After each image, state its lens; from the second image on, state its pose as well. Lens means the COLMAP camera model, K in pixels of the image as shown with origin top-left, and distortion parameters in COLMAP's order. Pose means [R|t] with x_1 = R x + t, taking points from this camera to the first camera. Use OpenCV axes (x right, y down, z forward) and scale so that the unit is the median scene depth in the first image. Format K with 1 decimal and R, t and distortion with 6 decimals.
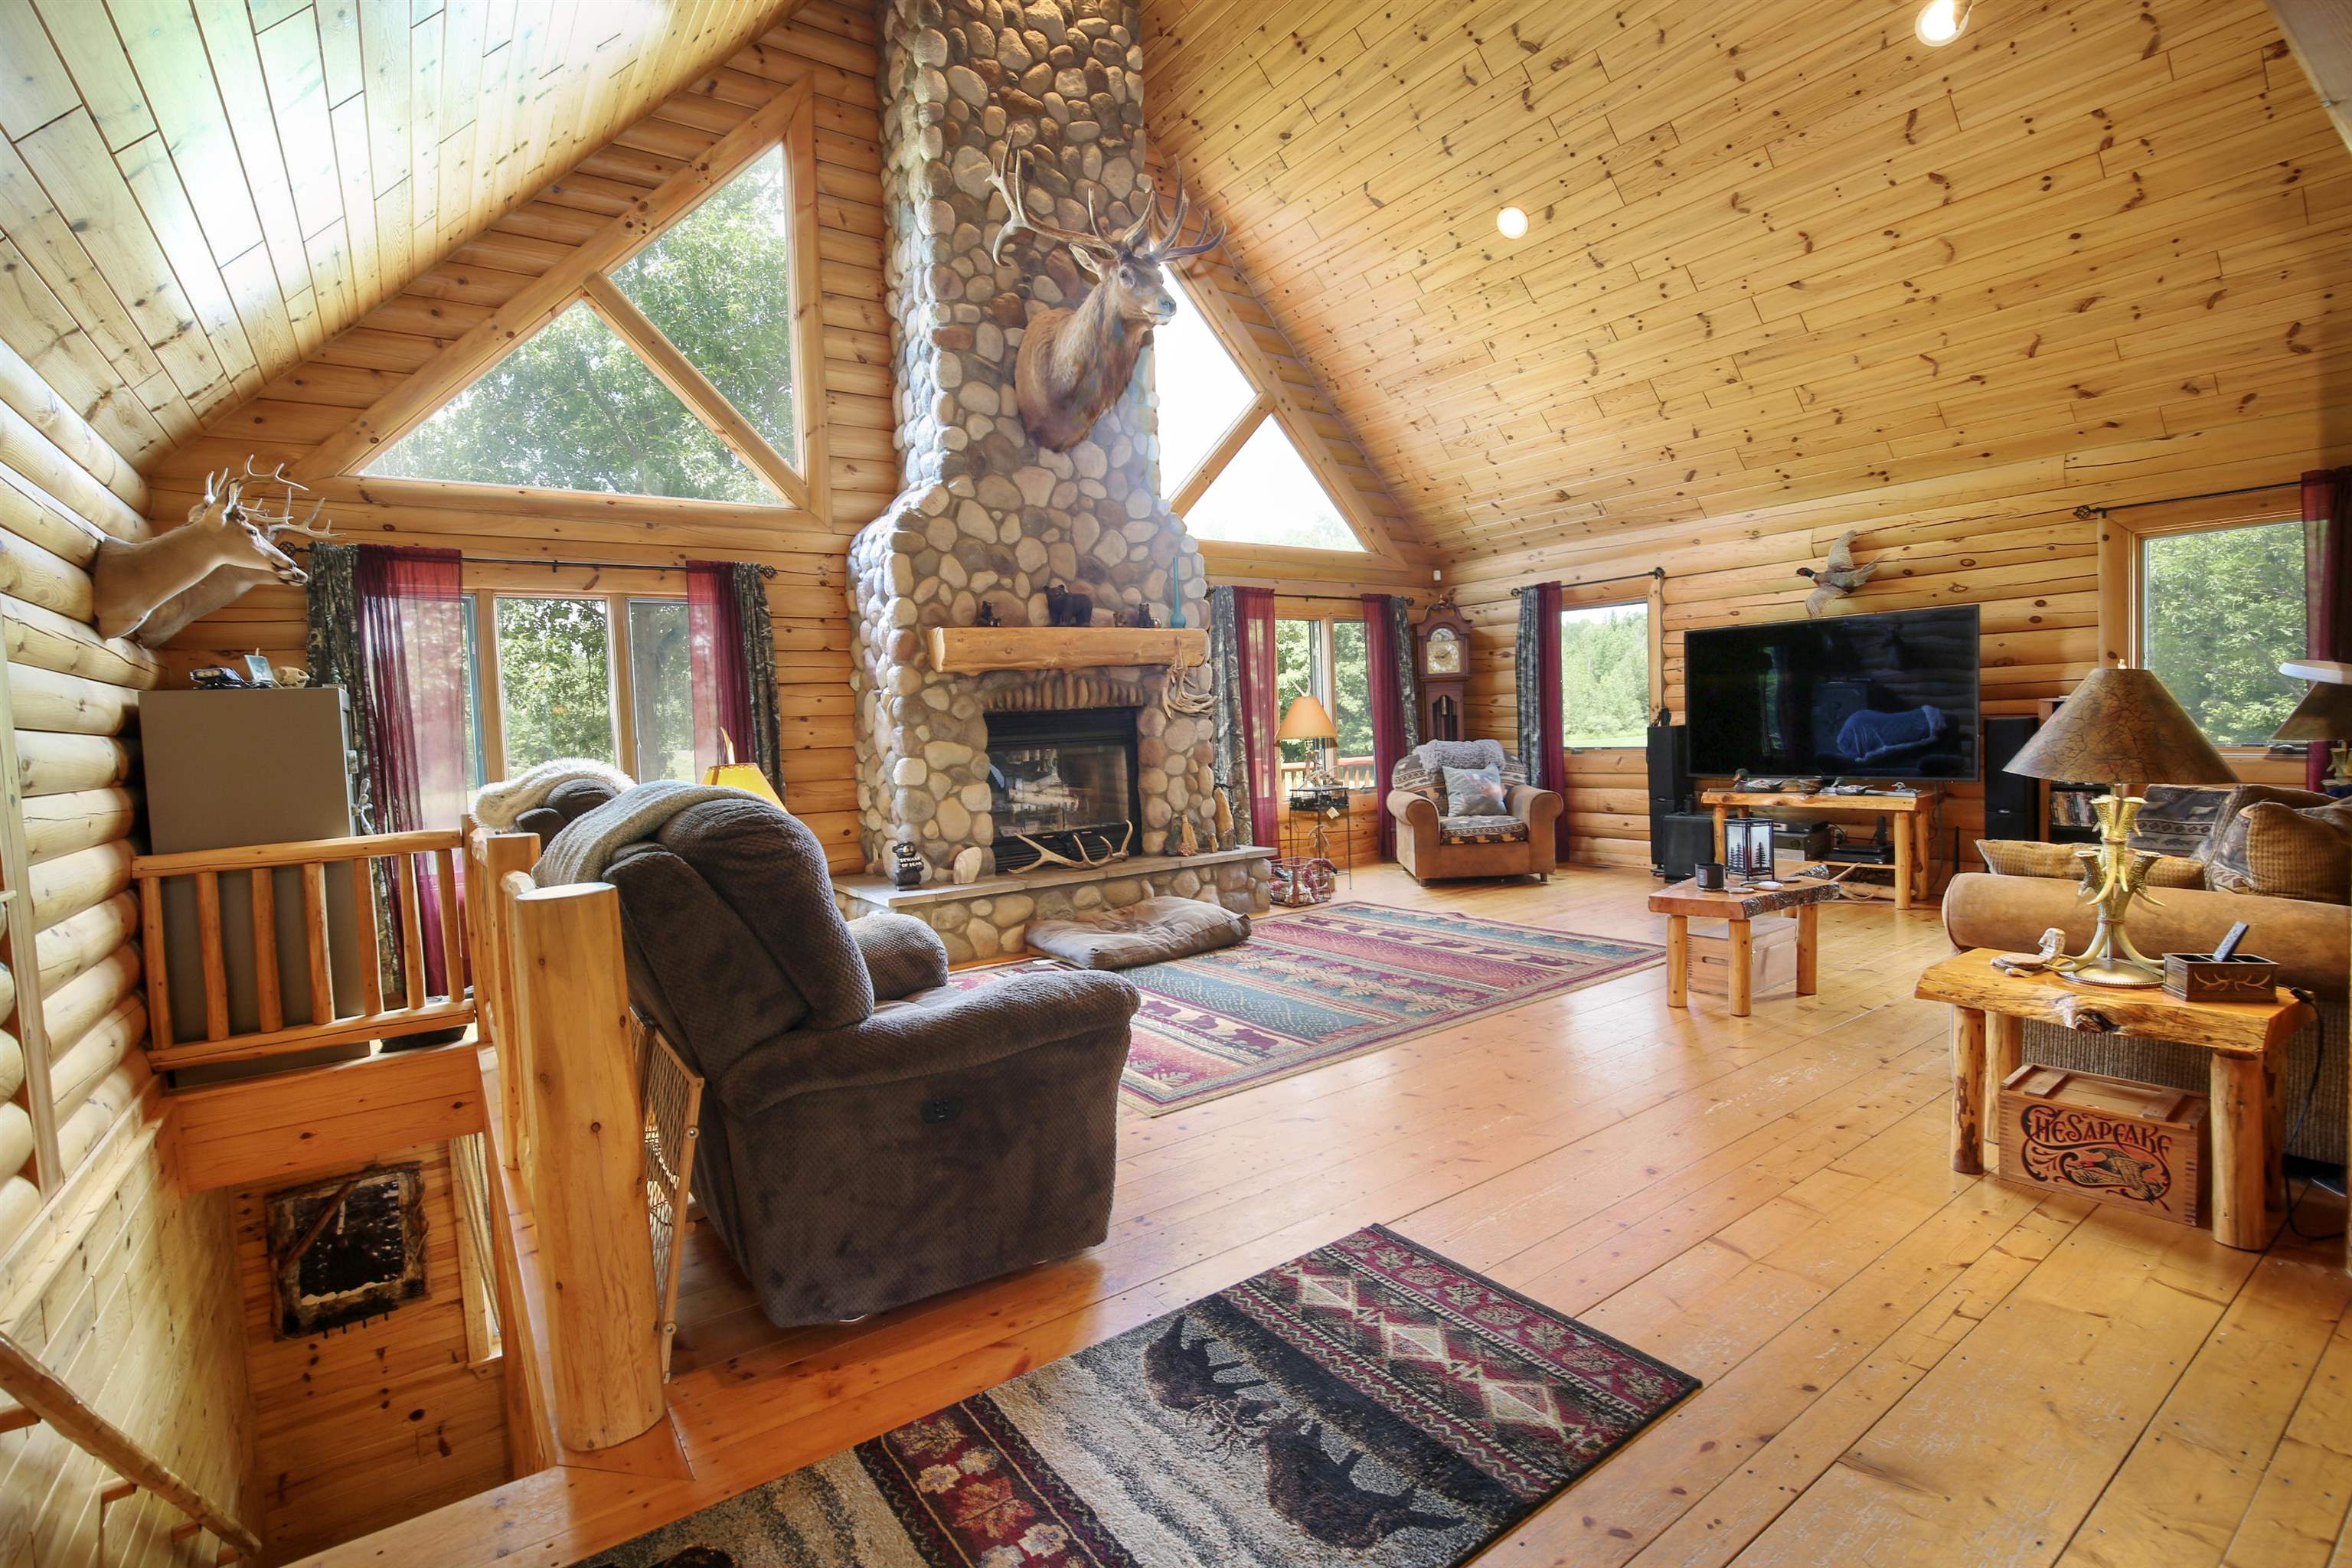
lens RADIAL K [[1084.0, 0, 1176.0], [0, 1084.0, 784.0], [0, 0, 1]] dist [-0.036702, 0.010493]
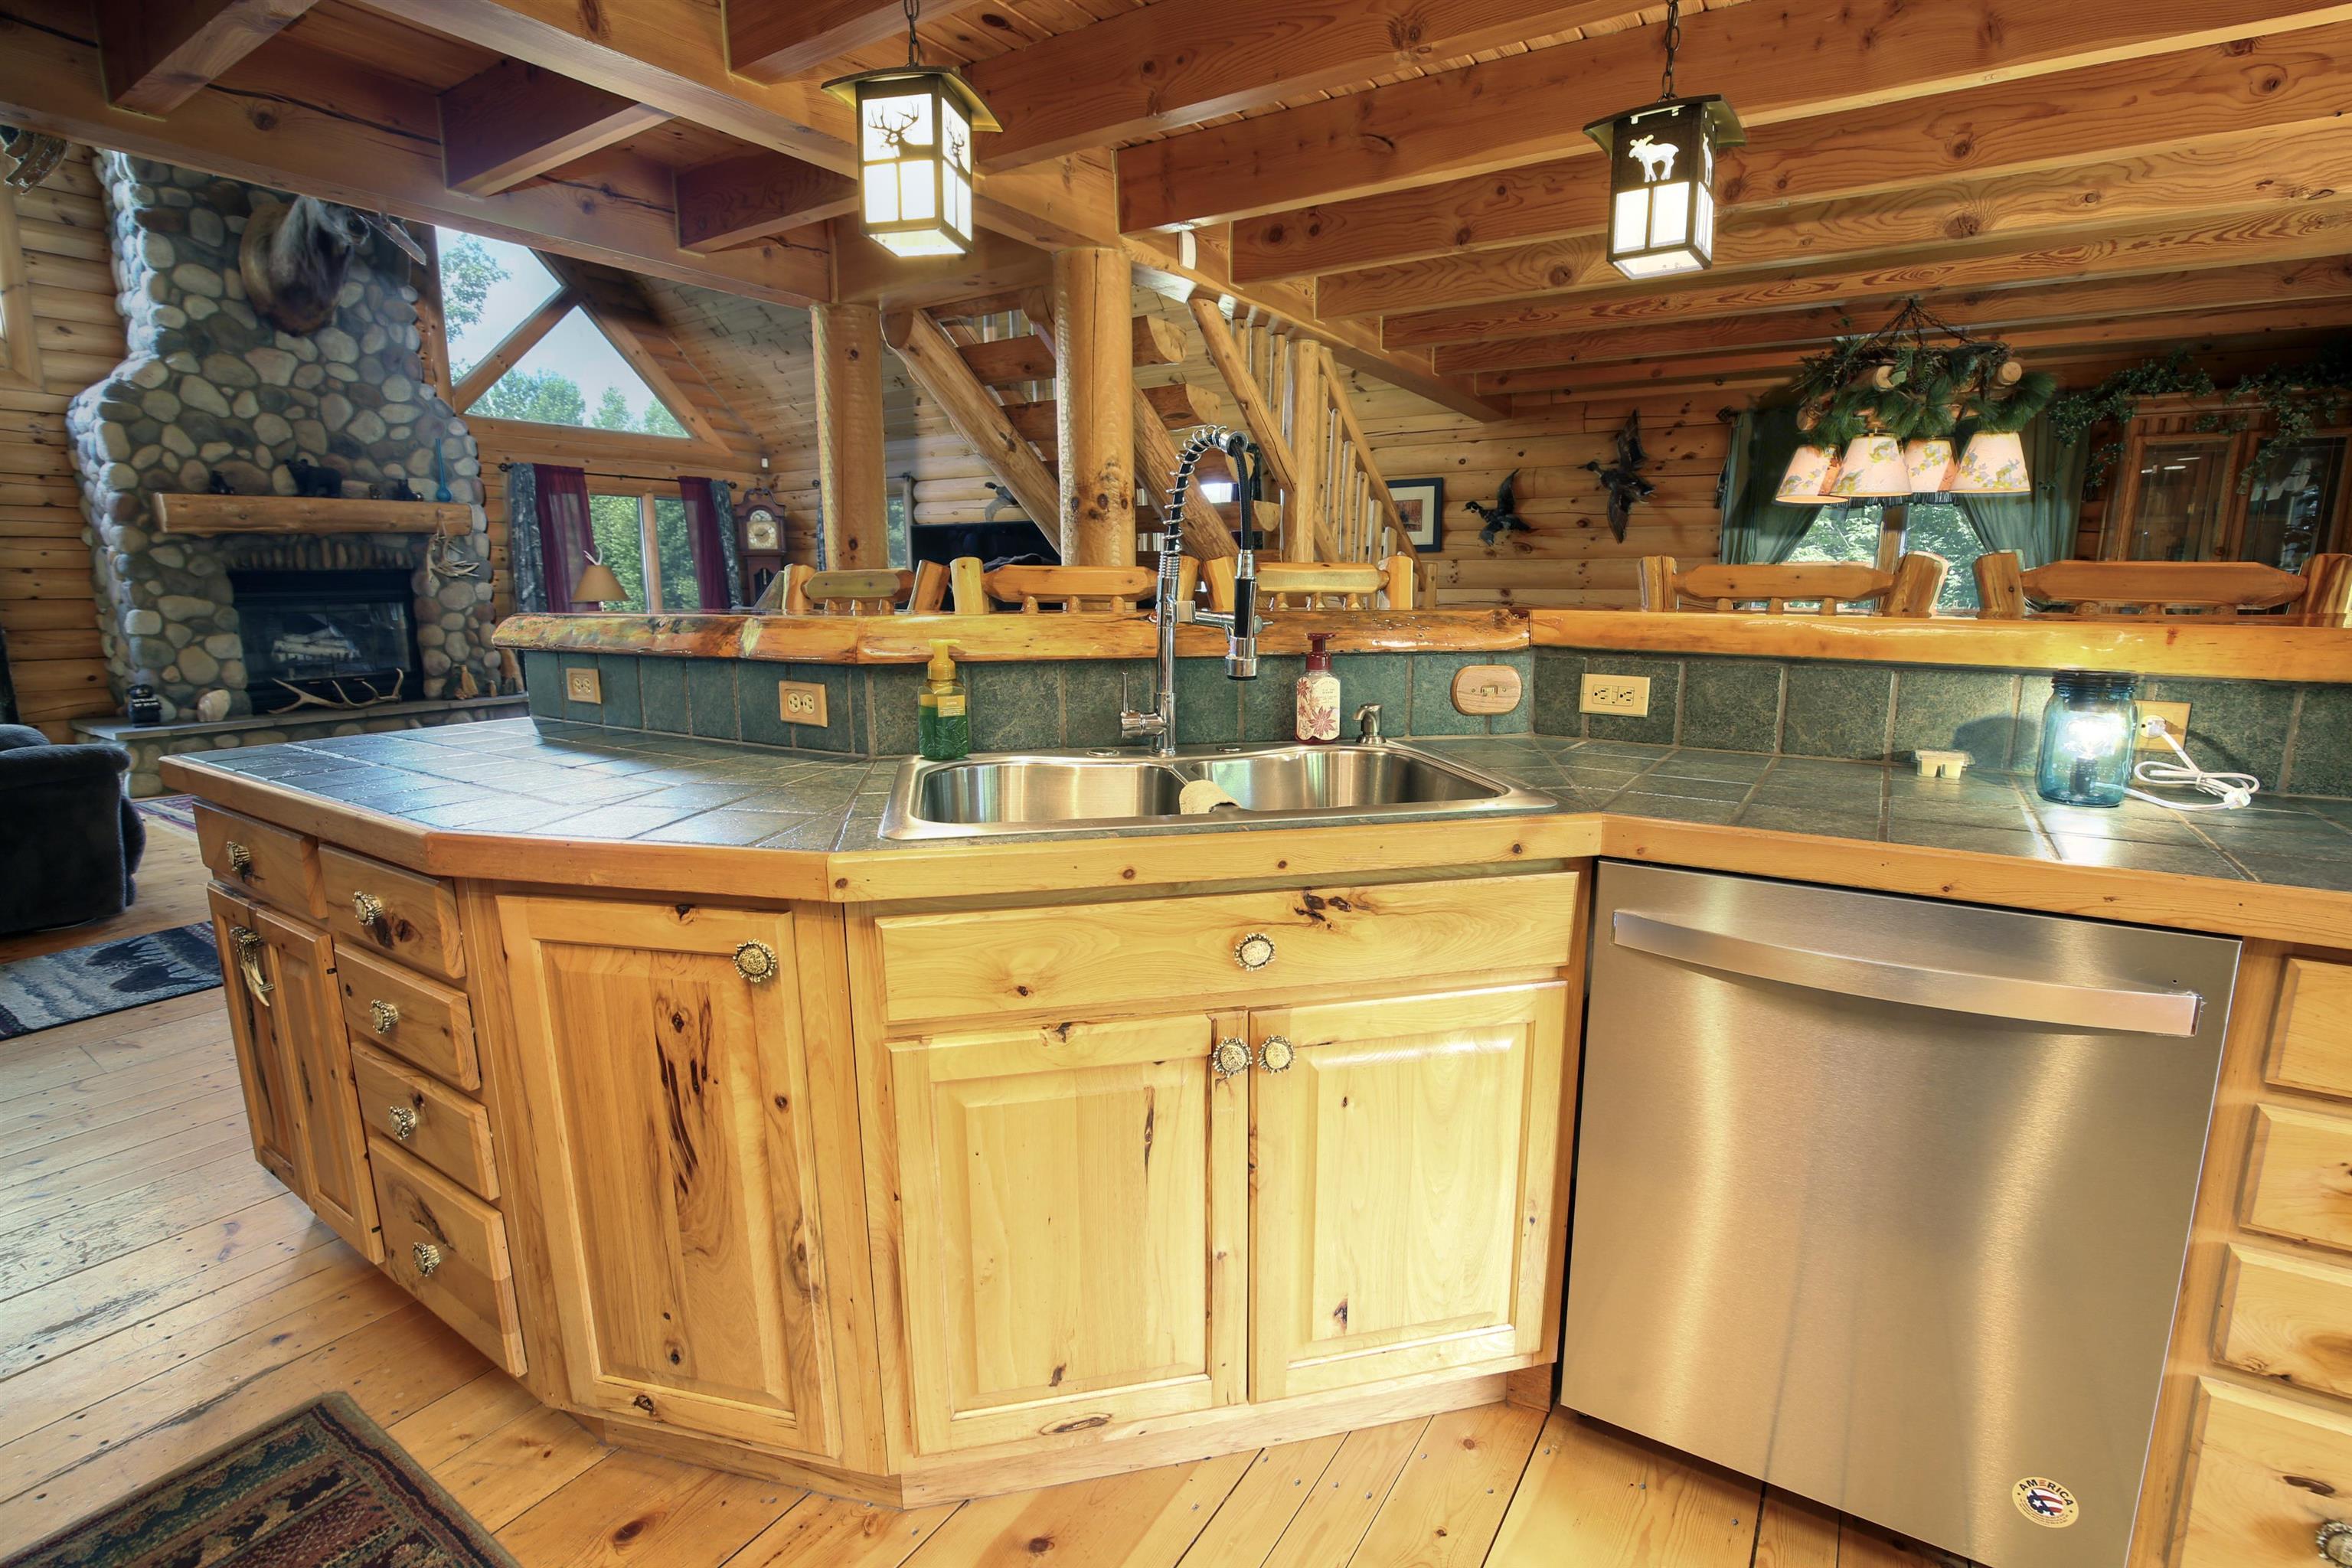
lens RADIAL K [[1082.2, 0, 1176.0], [0, 1082.2, 784.0], [0, 0, 1]] dist [-0.043745, 0.010754]
pose [[0.928968, -0.029361, 0.368993, 0.326727], [-0.015120, 0.993007, 0.117079, 0.011482], [-0.369851, -0.114342, 0.922028, -0.395739]]
